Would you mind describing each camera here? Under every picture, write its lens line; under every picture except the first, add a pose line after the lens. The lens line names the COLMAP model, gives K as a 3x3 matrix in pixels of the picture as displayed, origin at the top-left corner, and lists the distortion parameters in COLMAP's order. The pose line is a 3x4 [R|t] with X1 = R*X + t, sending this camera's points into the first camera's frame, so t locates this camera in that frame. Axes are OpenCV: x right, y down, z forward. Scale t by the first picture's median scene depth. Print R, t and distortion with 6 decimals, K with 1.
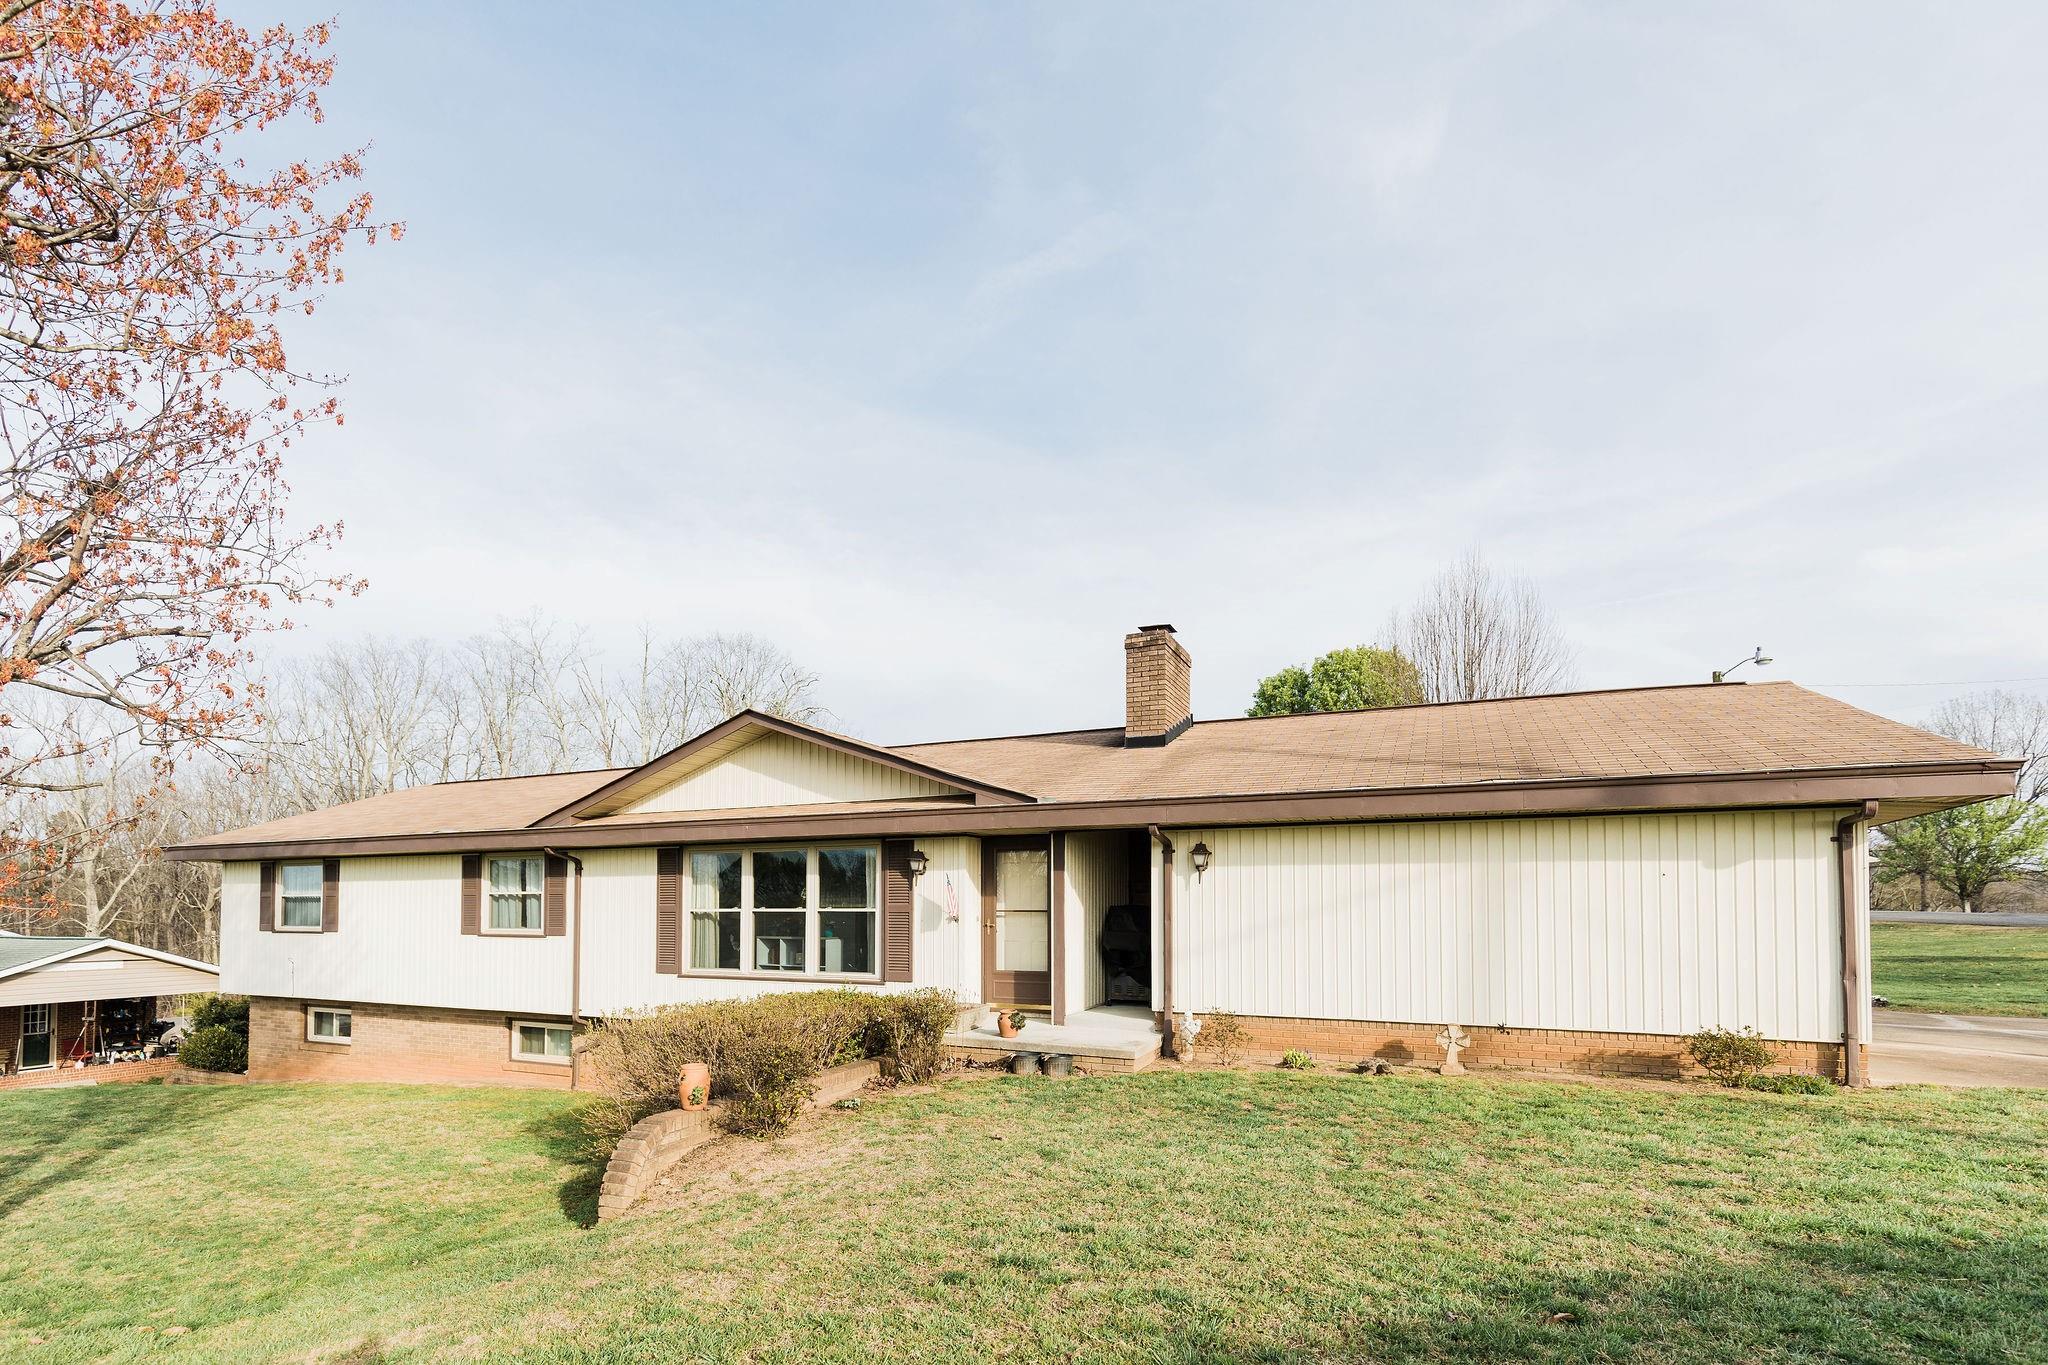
lens RADIAL K [[934.4, 0, 1024.3], [0, 934.4, 731.4], [0, 0, 1]] dist [0.010114, 0.000163]
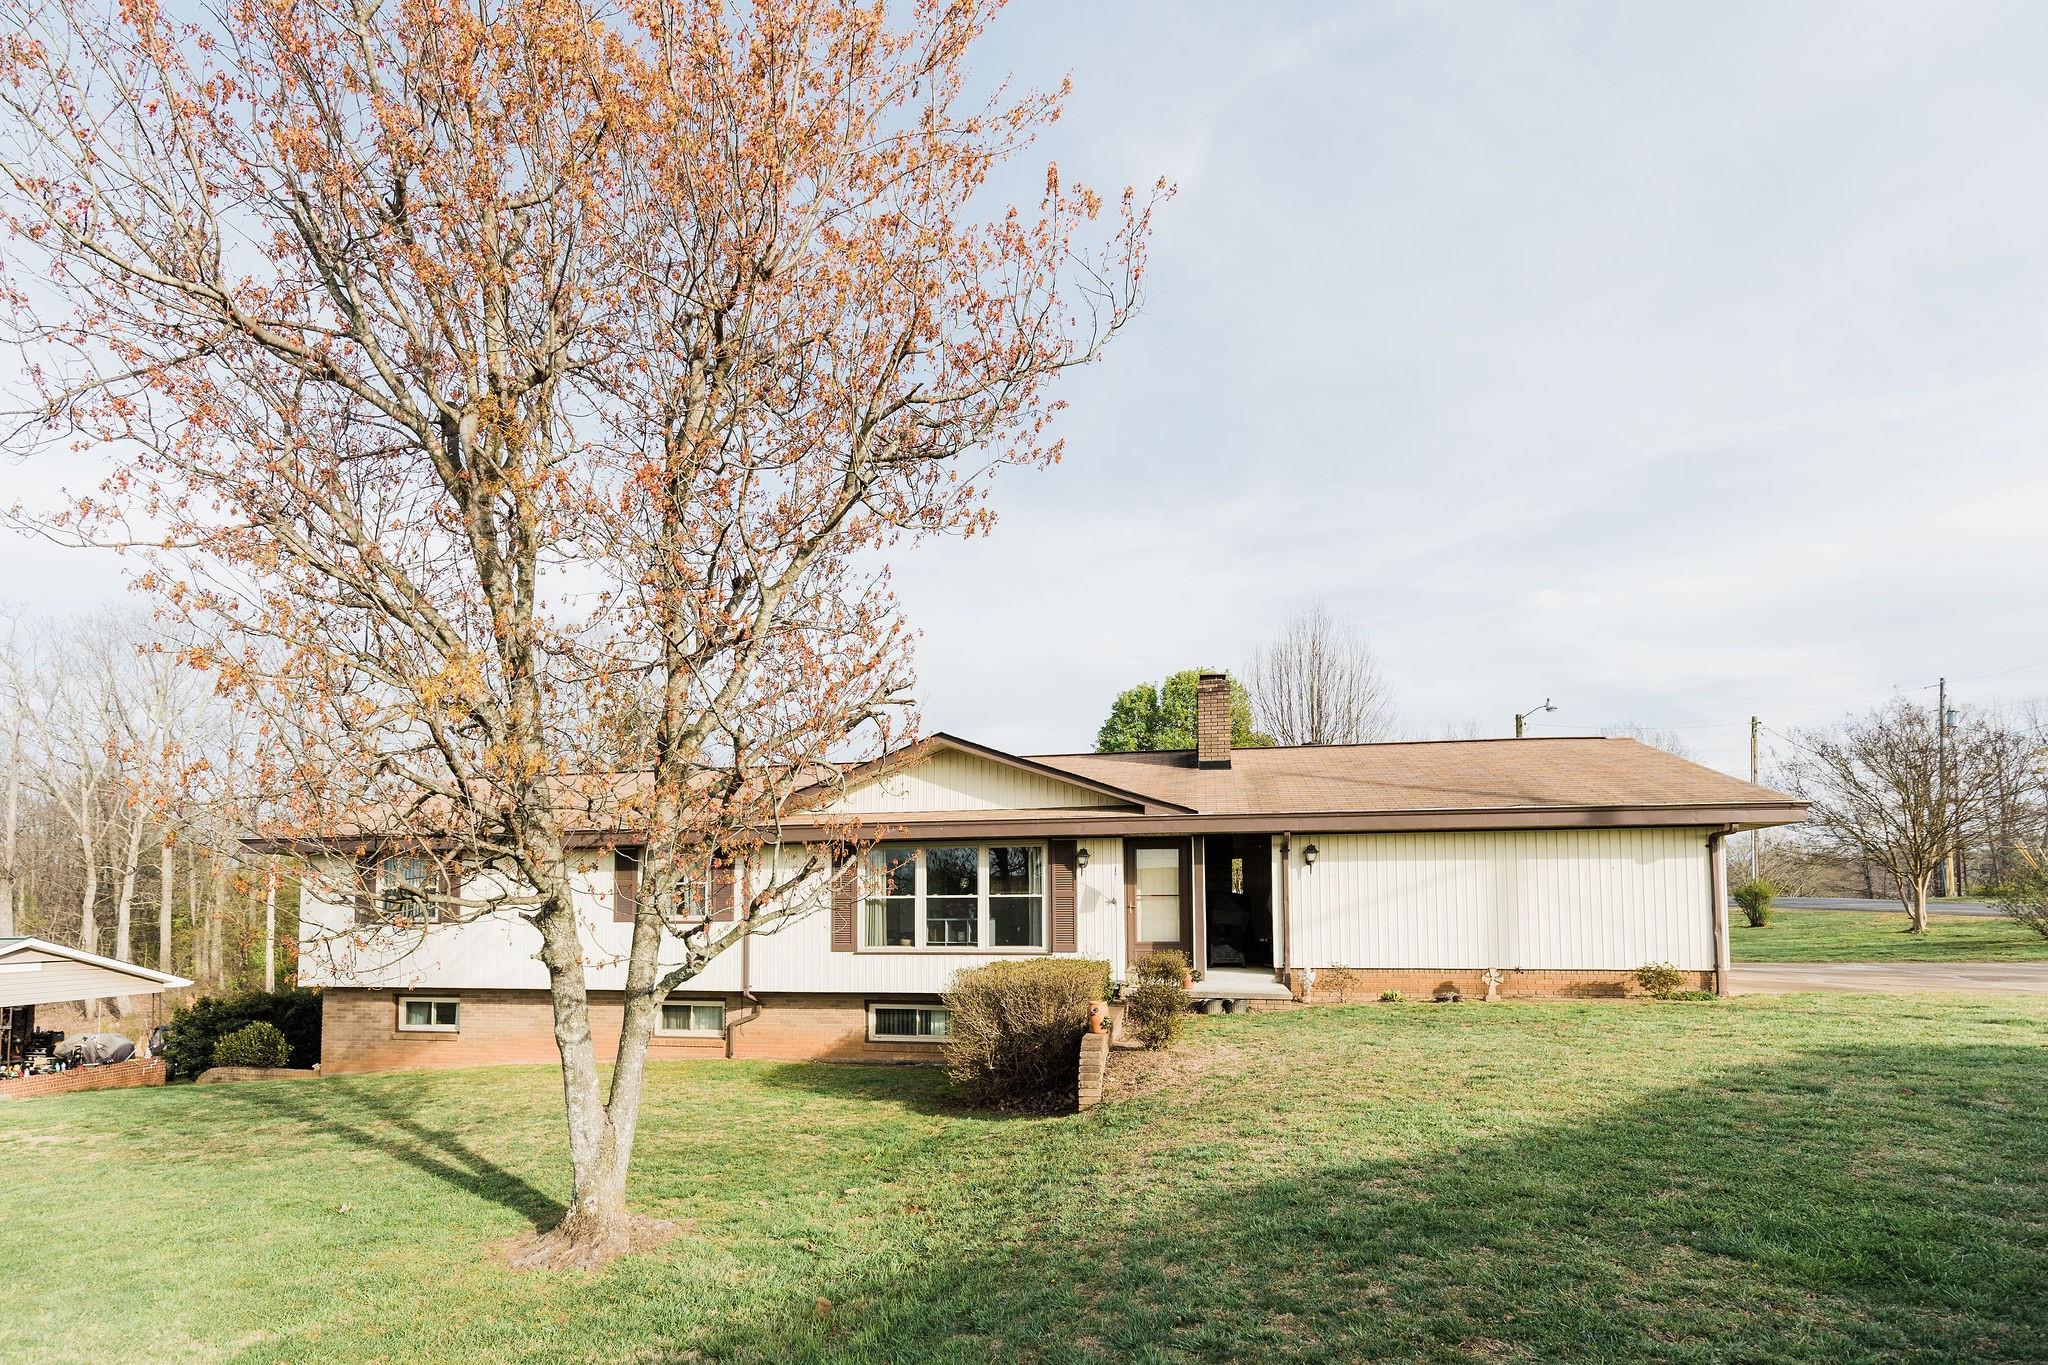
lens RADIAL K [[915.7, 0, 1024.0], [0, 915.7, 682.5], [0, 0, 1]] dist [0.008246, 0.000383]
pose [[0.971688, 0.046775, 0.231592, -0.495510], [-0.035762, 0.998031, -0.051529, -0.032770], [-0.233547, 0.041788, 0.971447, -0.215220]]
